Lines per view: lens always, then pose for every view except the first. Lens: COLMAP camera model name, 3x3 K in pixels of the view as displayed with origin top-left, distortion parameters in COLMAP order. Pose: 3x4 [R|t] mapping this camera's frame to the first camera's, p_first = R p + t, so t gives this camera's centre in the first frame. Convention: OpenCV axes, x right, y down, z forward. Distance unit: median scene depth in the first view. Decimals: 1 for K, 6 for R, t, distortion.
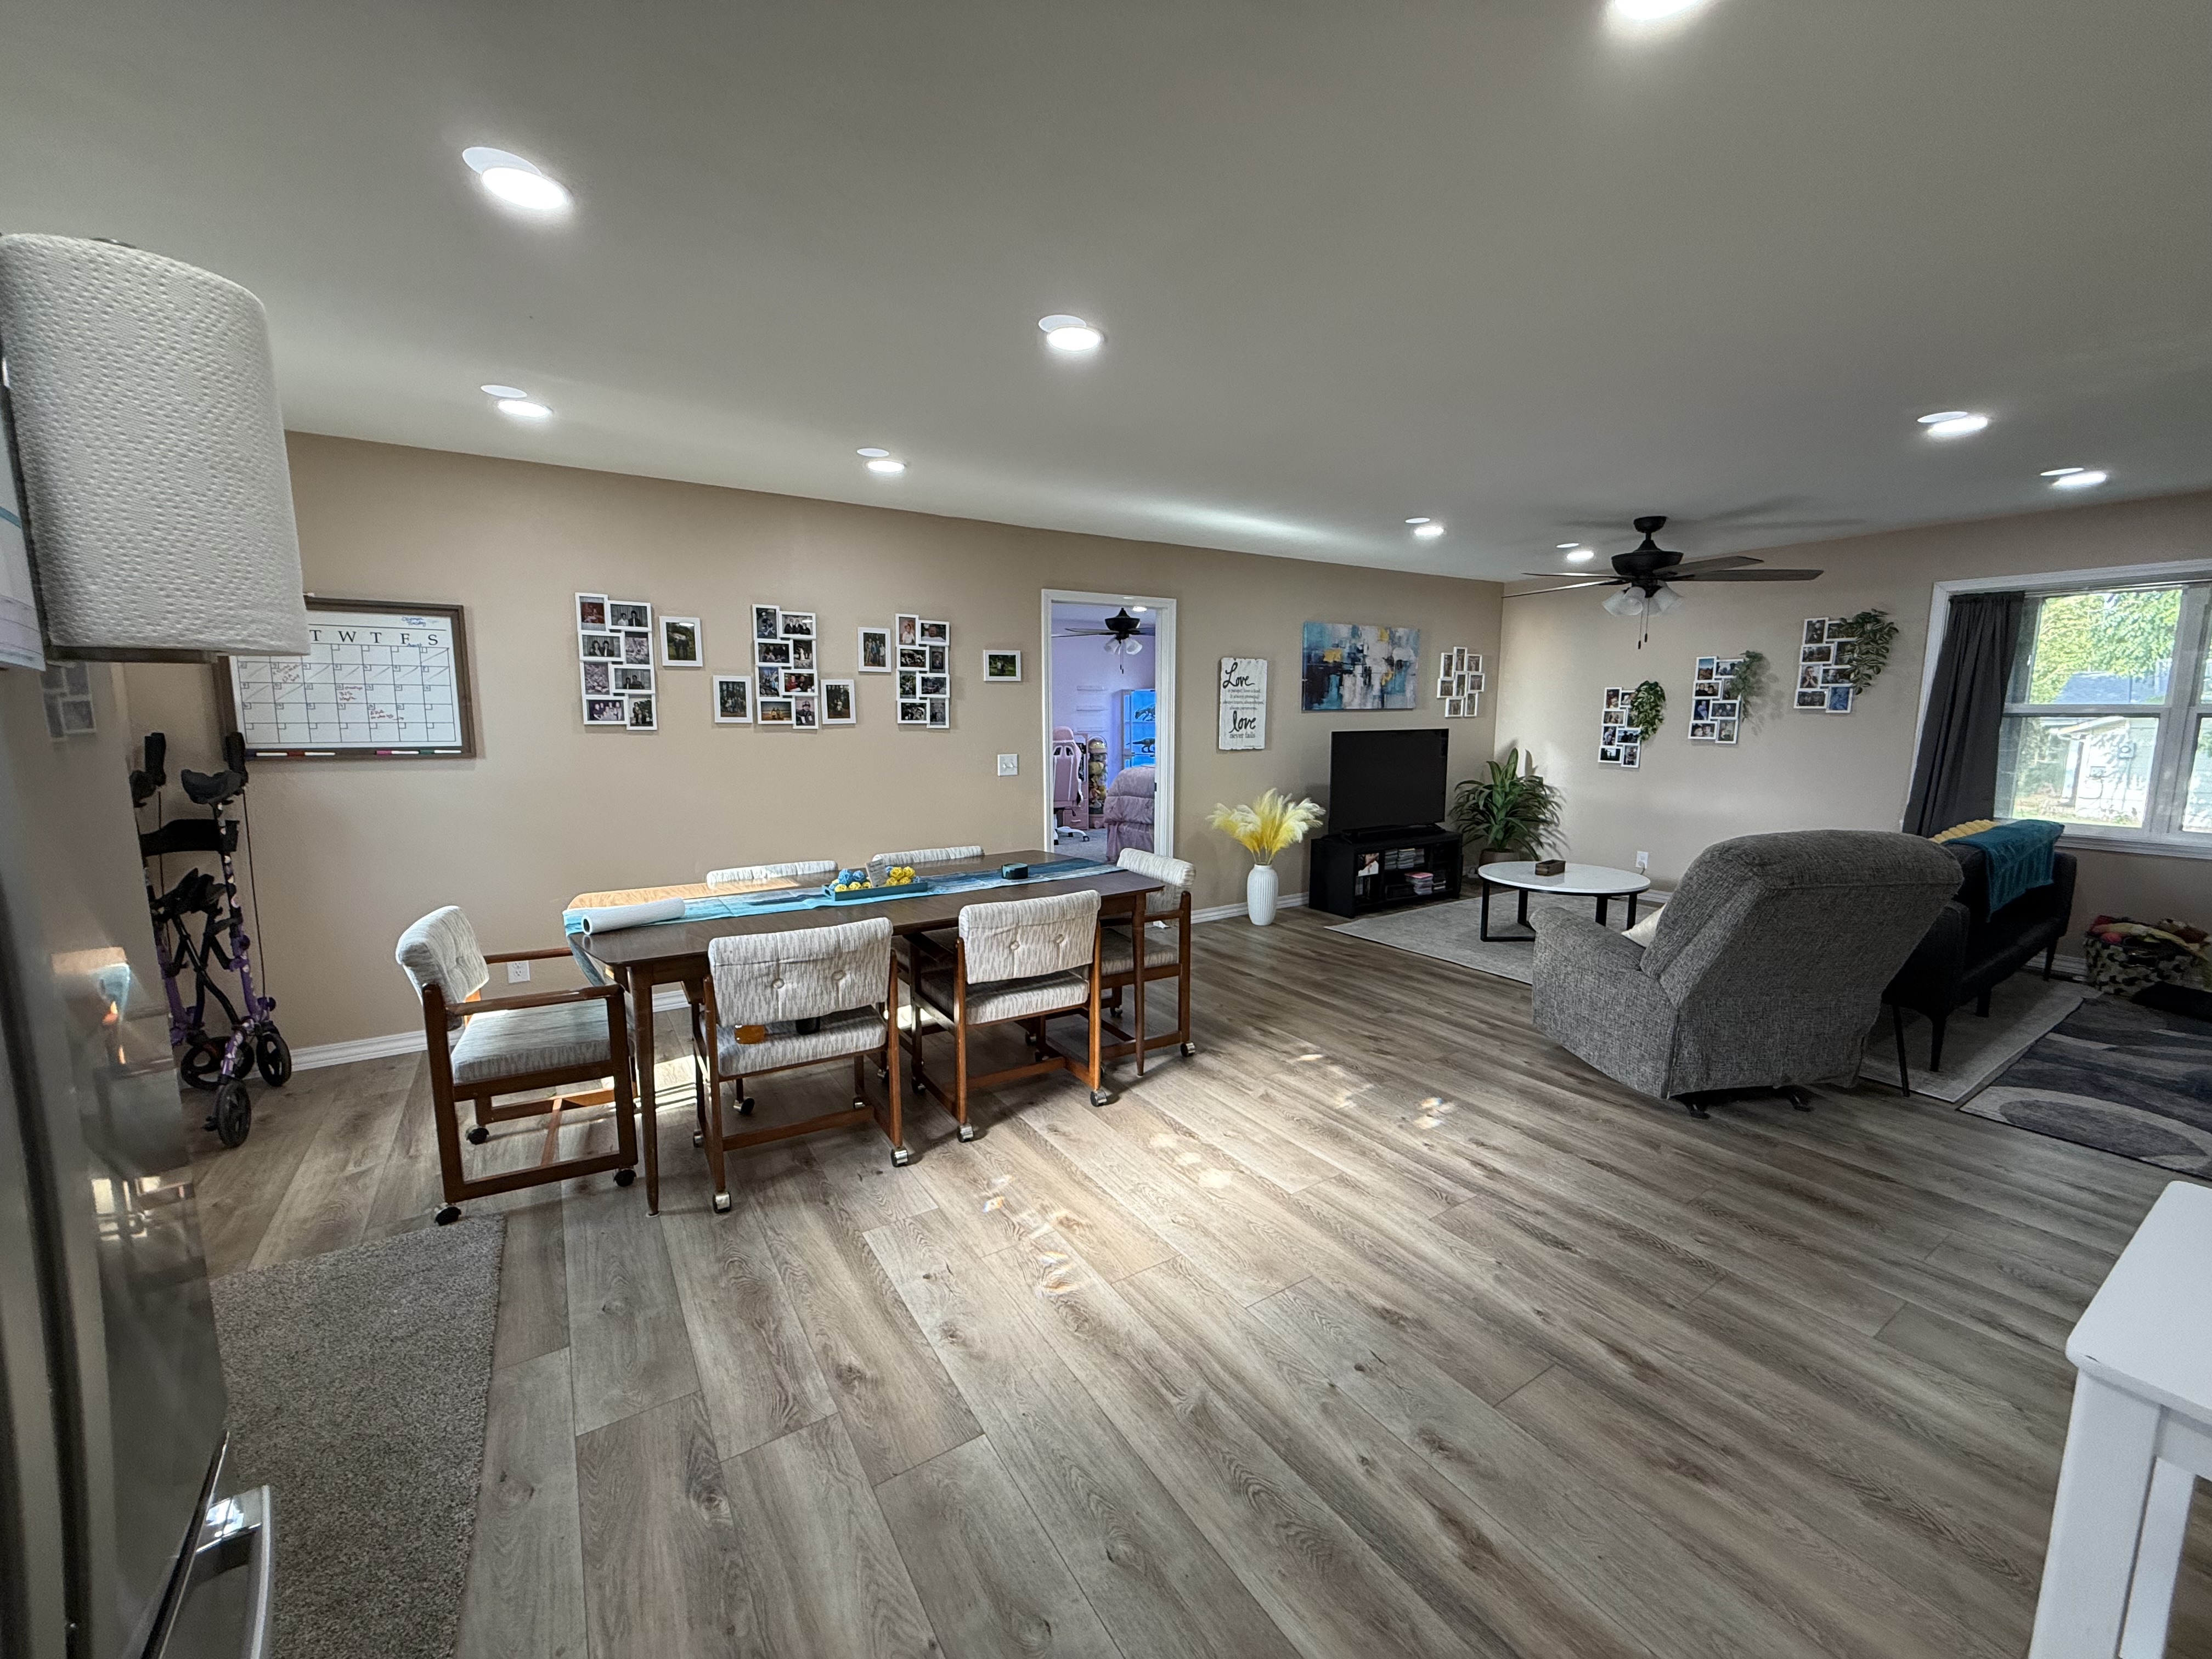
lens RADIAL K [[880.3, 0, 1100.9], [0, 880.3, 828.8], [0, 0, 1]] dist [0.000084, 0.000314]
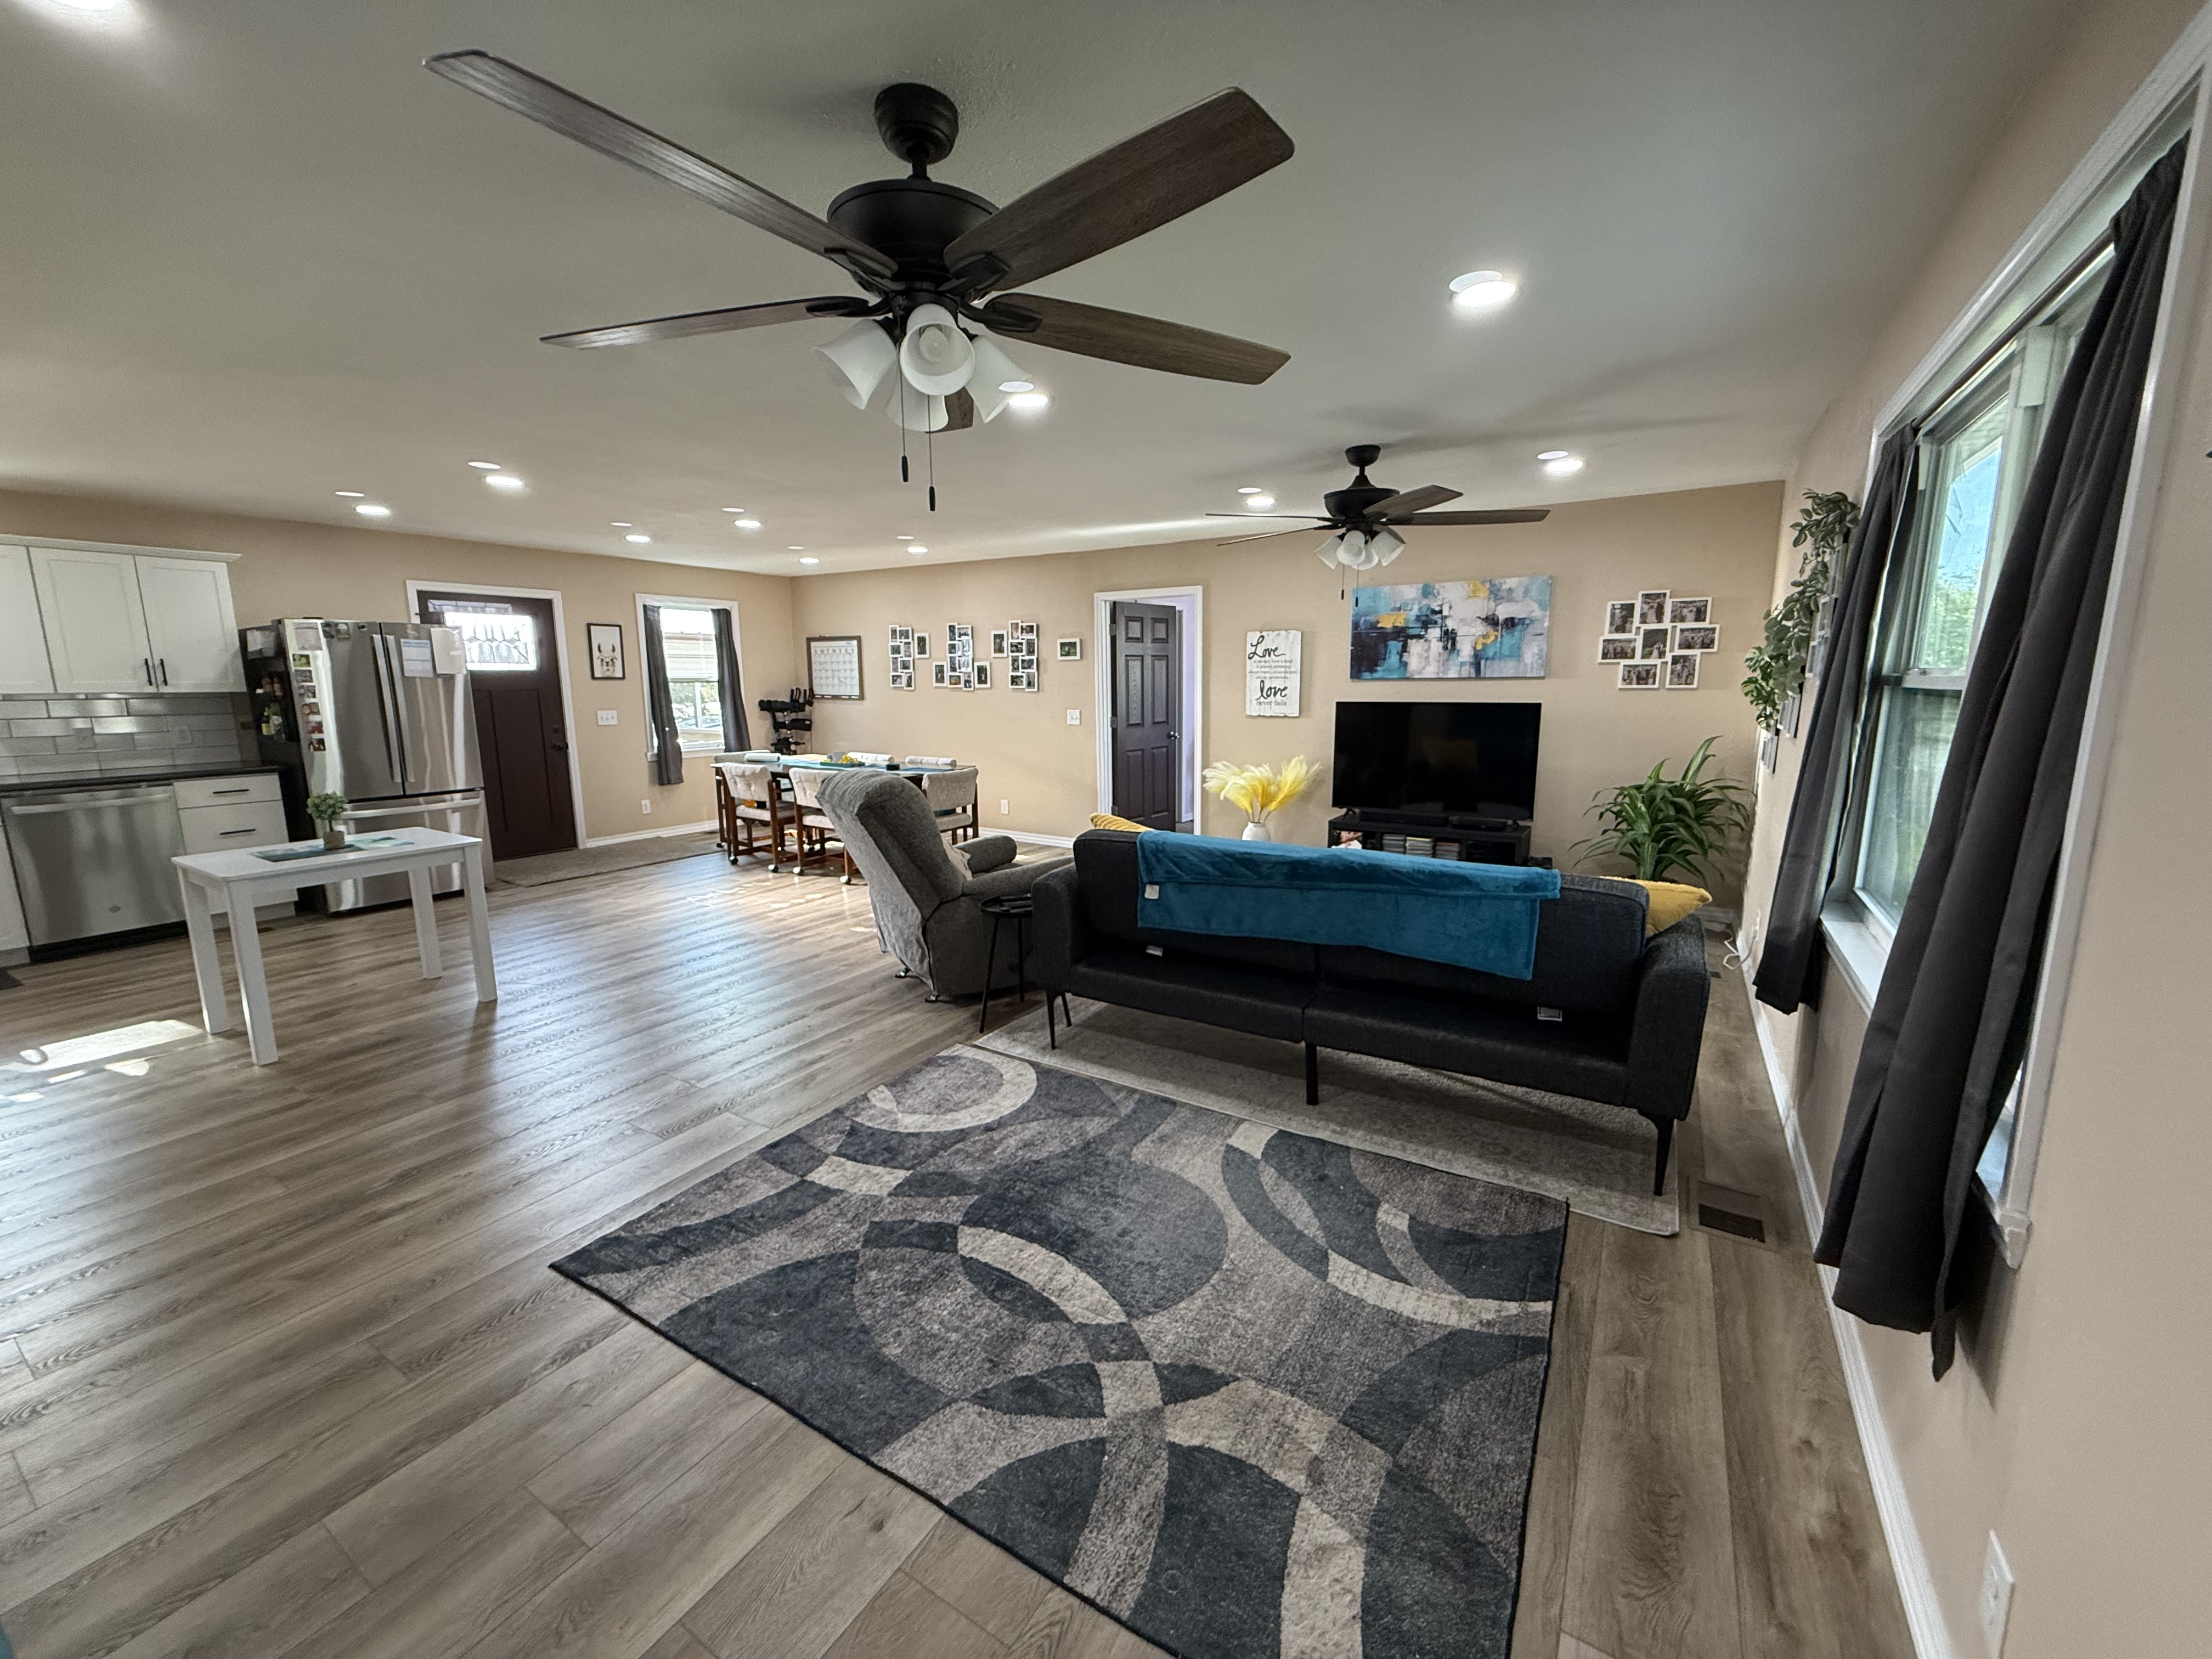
lens RADIAL K [[880.3, 0, 1098.2], [0, 880.3, 831.2], [0, 0, 1]] dist [0.000084, 0.000314]
pose [[0.422258, 0.154699, -0.893178, 1.345094], [-0.118898, 0.986269, 0.114612, -0.062918], [0.898644, 0.057801, 0.434854, 0.444622]]
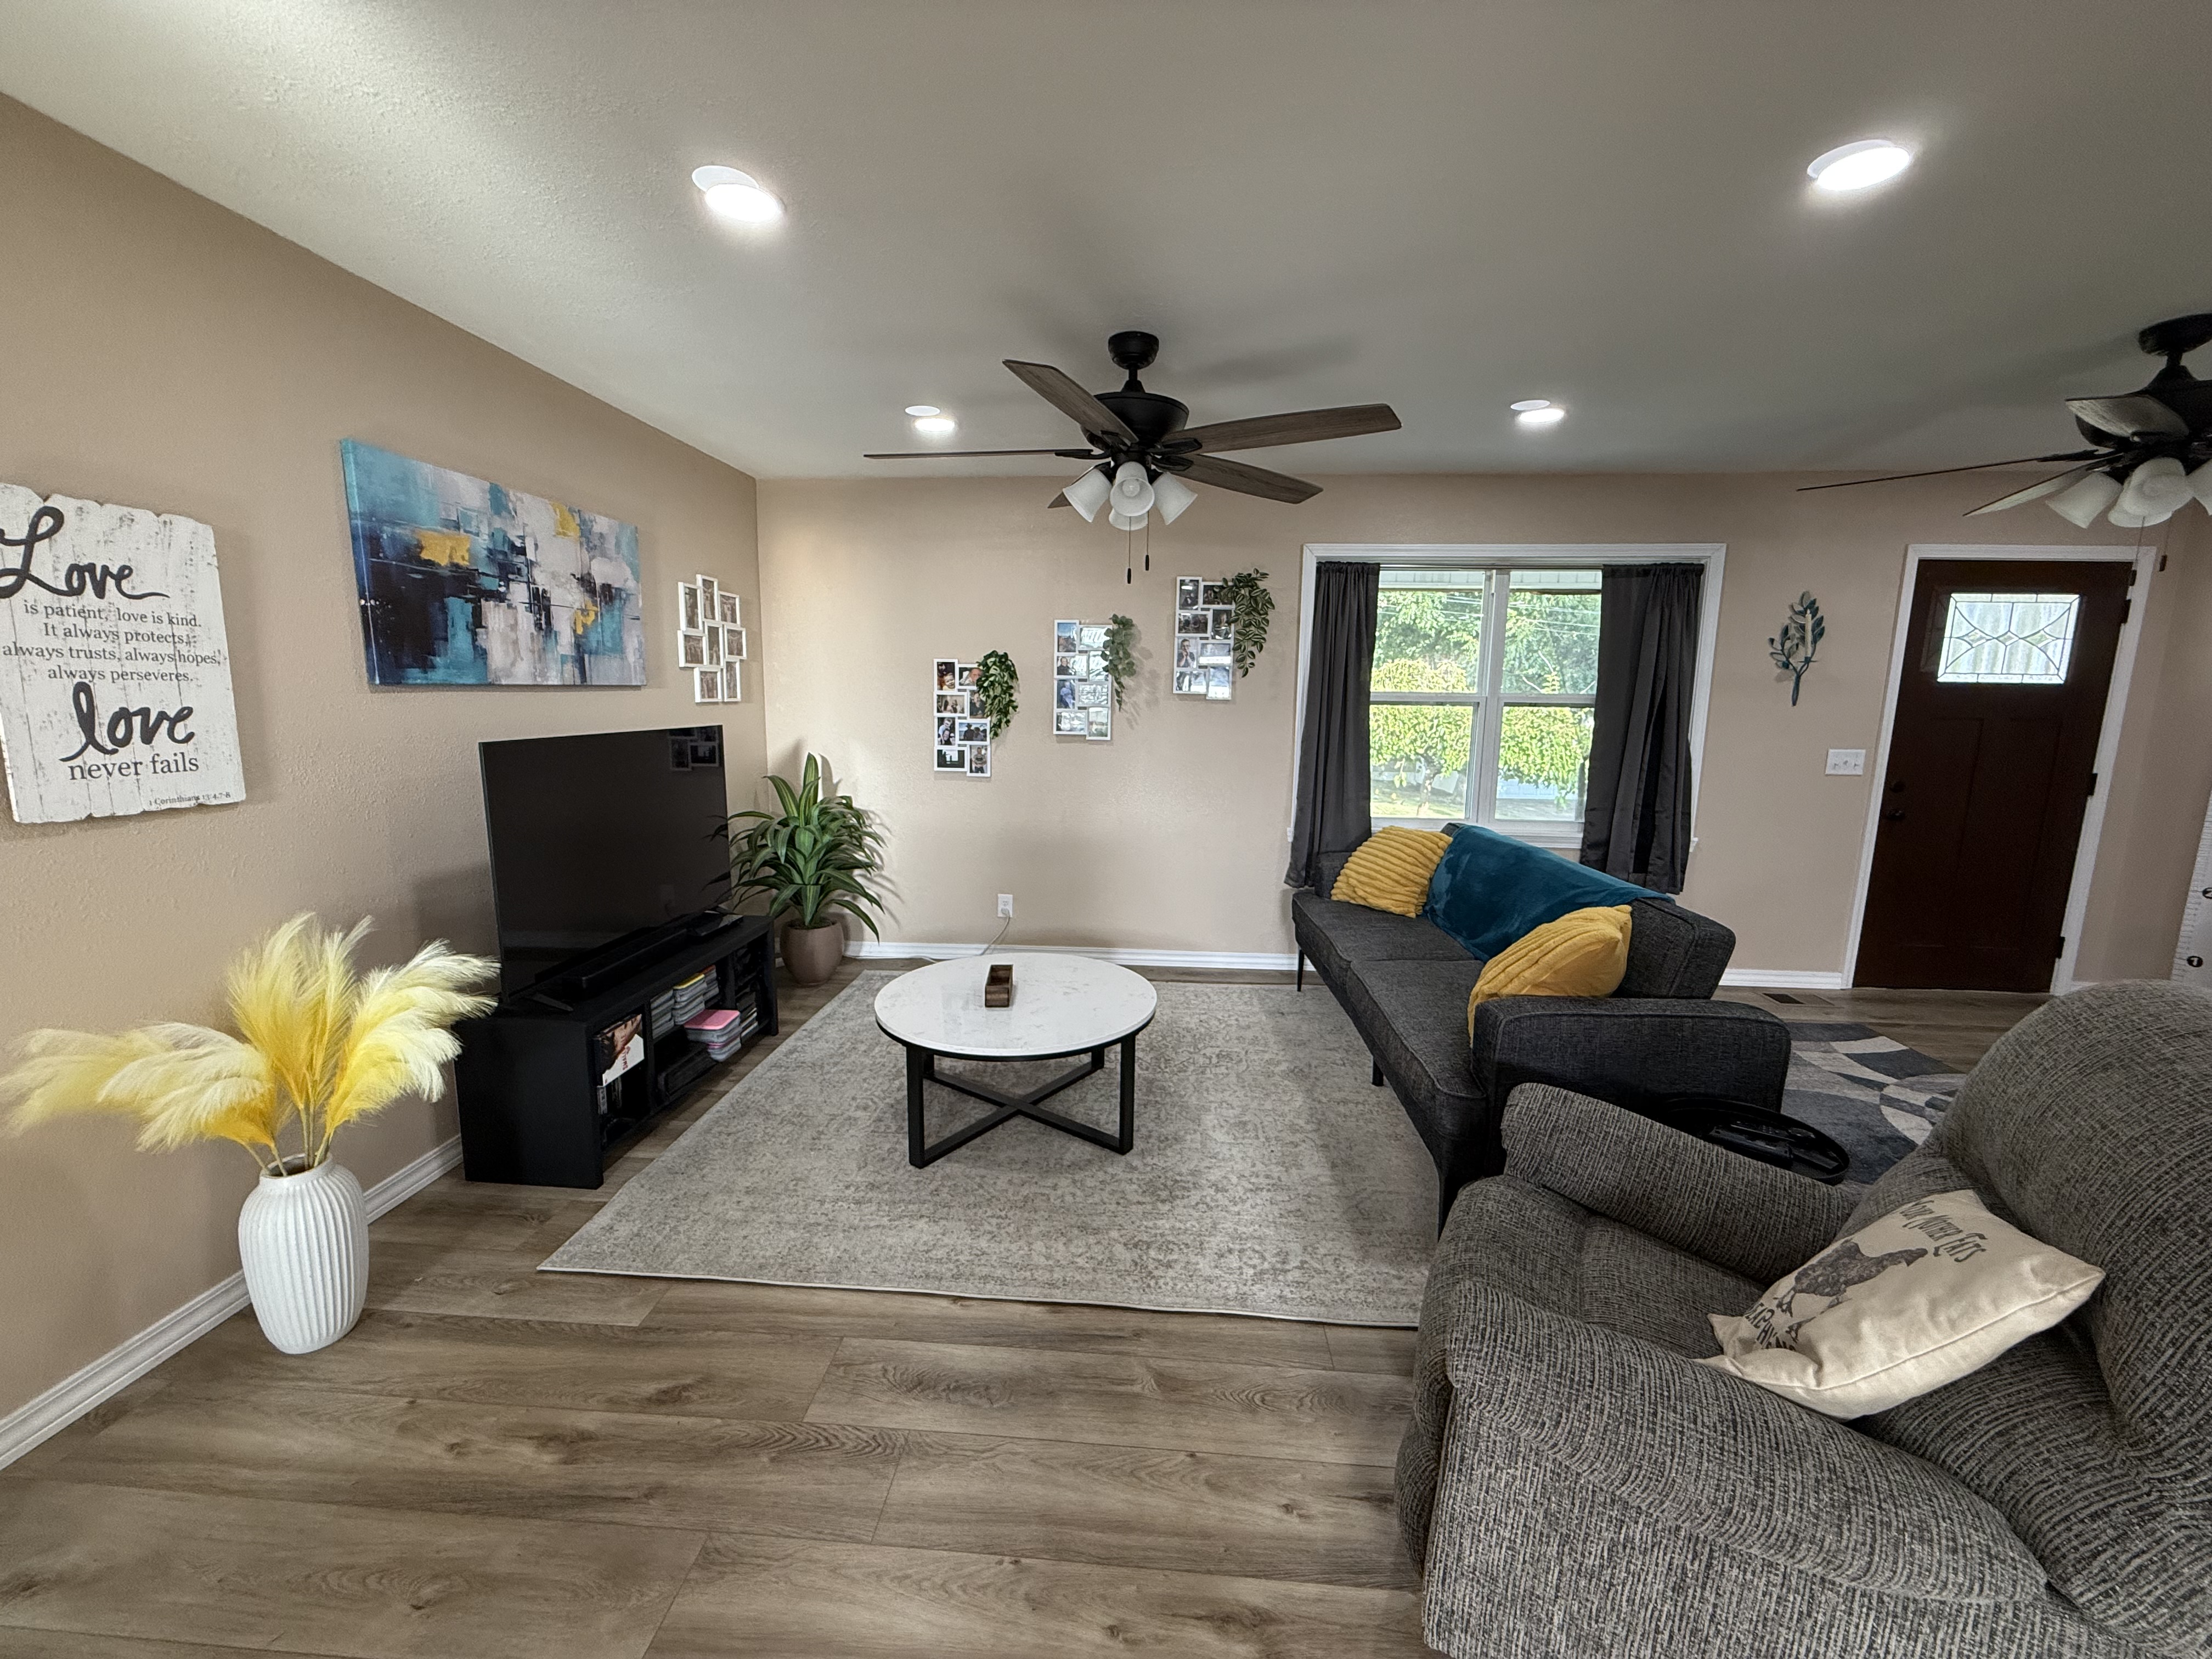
lens RADIAL K [[880.3, 0, 1100.0], [0, 880.3, 827.3], [0, 0, 1]] dist [0.000084, 0.000314]
pose [[0.599421, -0.111469, 0.792634, 0.149950], [0.095737, 0.993131, 0.067265, -0.094847], [-0.794688, 0.035564, 0.605976, 0.713692]]
